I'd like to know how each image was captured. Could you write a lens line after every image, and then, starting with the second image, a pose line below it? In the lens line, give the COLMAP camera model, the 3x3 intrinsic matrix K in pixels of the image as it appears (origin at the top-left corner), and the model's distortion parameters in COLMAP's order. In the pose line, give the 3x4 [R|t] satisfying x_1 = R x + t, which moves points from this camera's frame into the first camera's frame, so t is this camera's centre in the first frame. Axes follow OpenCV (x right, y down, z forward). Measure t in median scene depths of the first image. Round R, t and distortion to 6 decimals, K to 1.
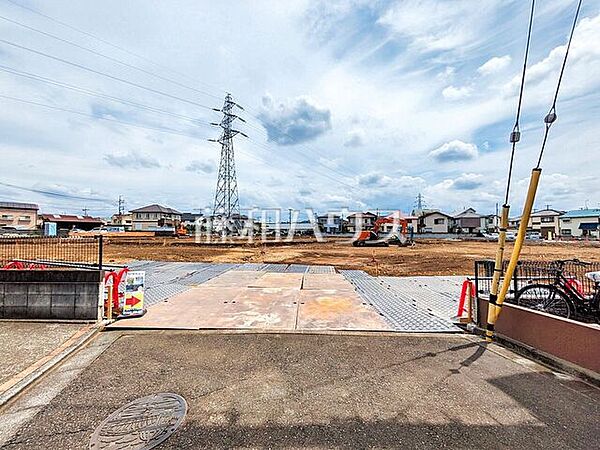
lens RADIAL K [[237.6, 0, 300.0], [0, 237.6, 225.0], [0, 0, 1]] dist [0.000272, -0.000031]
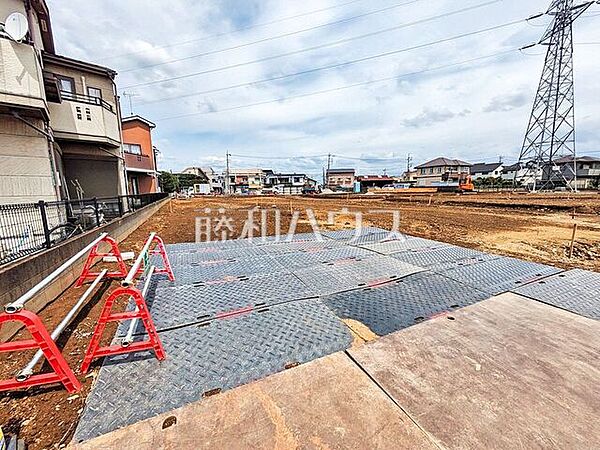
lens RADIAL K [[232.2, 0, 301.4], [0, 232.2, 220.4], [0, 0, 1]] dist [0.000416, 0.000179]
pose [[0.447707, 0.106214, -0.887849, -0.022892], [0.046390, 0.988824, 0.141686, 0.002789], [0.892976, -0.104621, 0.437777, 0.100728]]
